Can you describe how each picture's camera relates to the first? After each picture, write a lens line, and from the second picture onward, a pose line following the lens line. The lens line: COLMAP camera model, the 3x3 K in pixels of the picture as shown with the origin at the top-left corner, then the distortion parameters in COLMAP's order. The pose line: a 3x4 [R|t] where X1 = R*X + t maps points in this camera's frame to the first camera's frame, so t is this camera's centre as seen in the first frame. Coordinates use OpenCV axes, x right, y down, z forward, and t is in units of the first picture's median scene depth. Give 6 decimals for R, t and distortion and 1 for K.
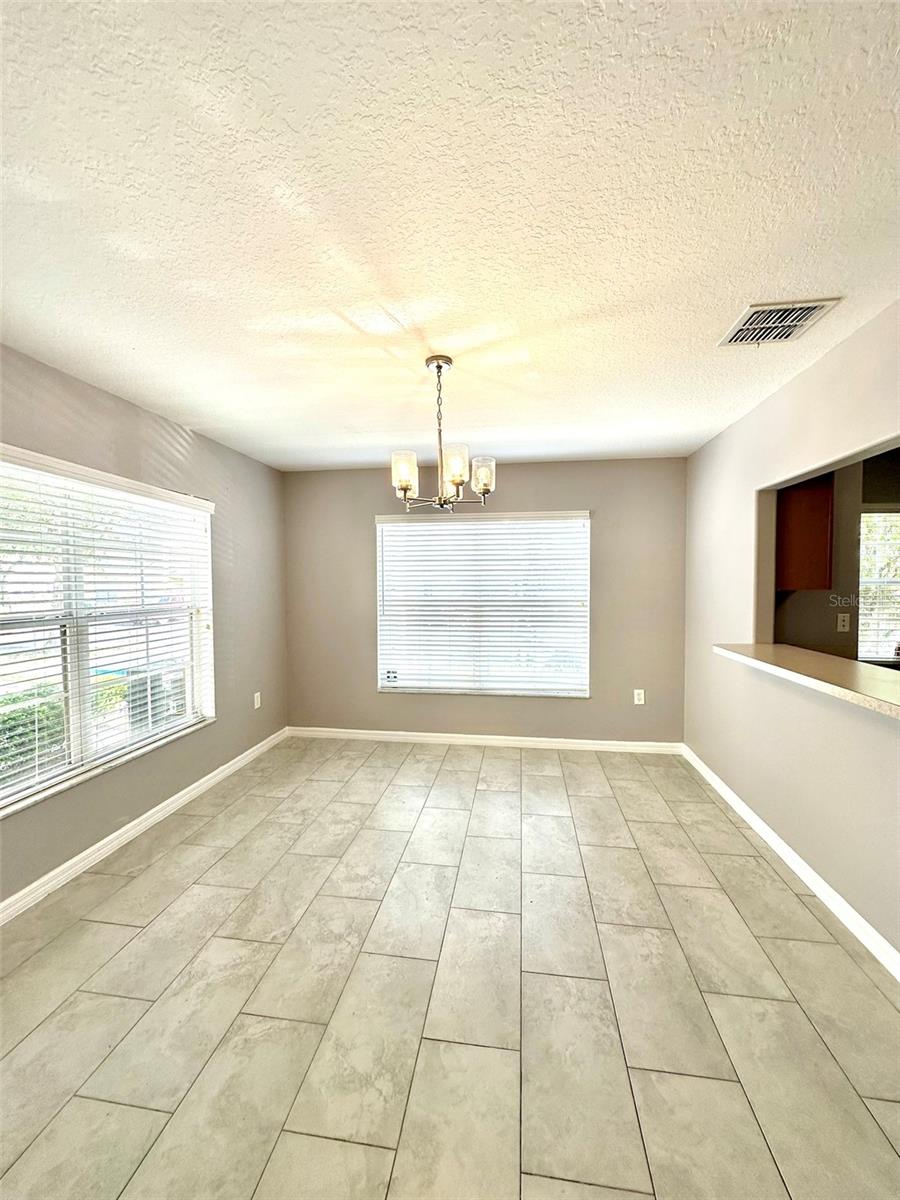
lens RADIAL K [[479.6, 0, 452.5], [0, 479.6, 600.4], [0, 0, 1]] dist [0.002195, 0.000759]
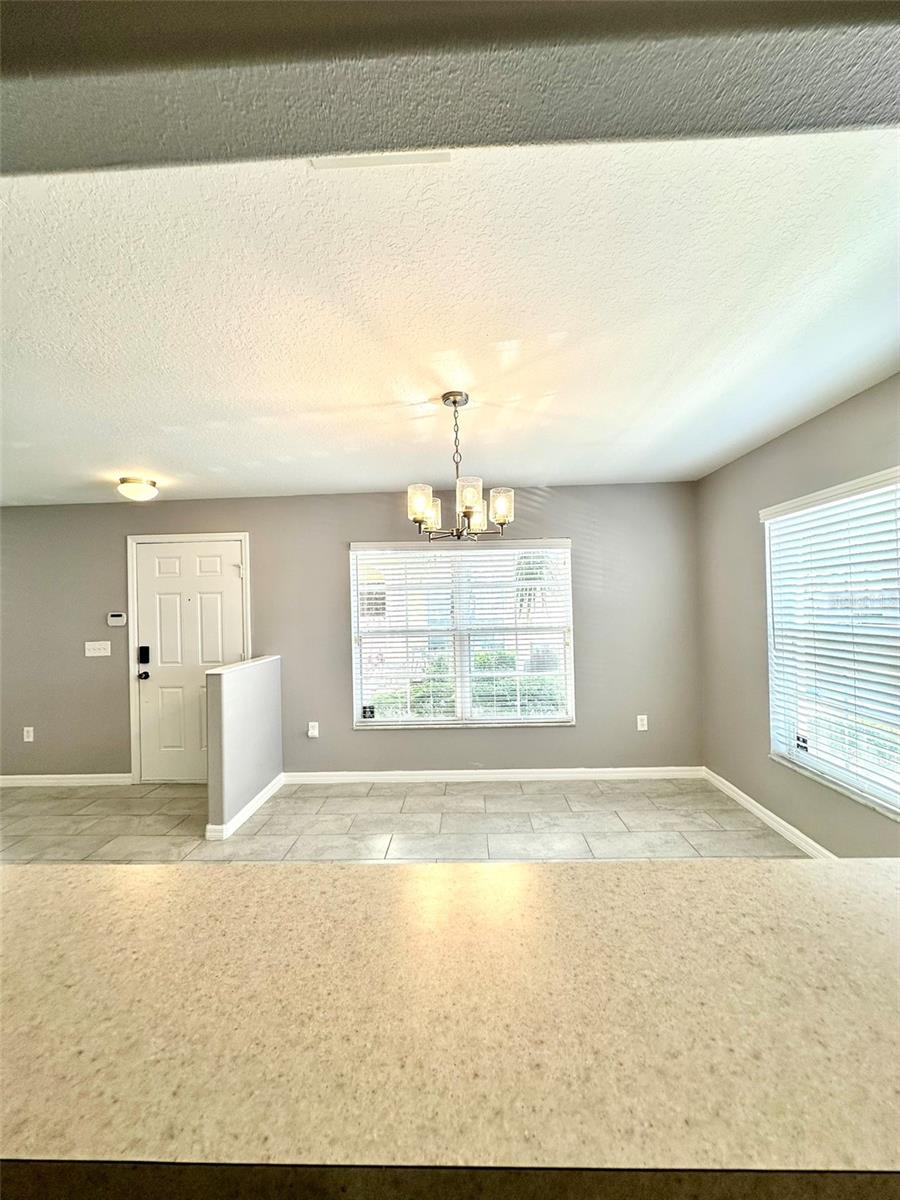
lens RADIAL K [[479.6, 0, 446.1], [0, 479.6, 606.7], [0, 0, 1]] dist [0.002195, 0.000759]
pose [[0.108202, 0.001305, -0.994128, 0.693329], [-0.009394, 0.999956, 0.000291, -0.038852], [0.994085, 0.009308, 0.108210, 0.621670]]
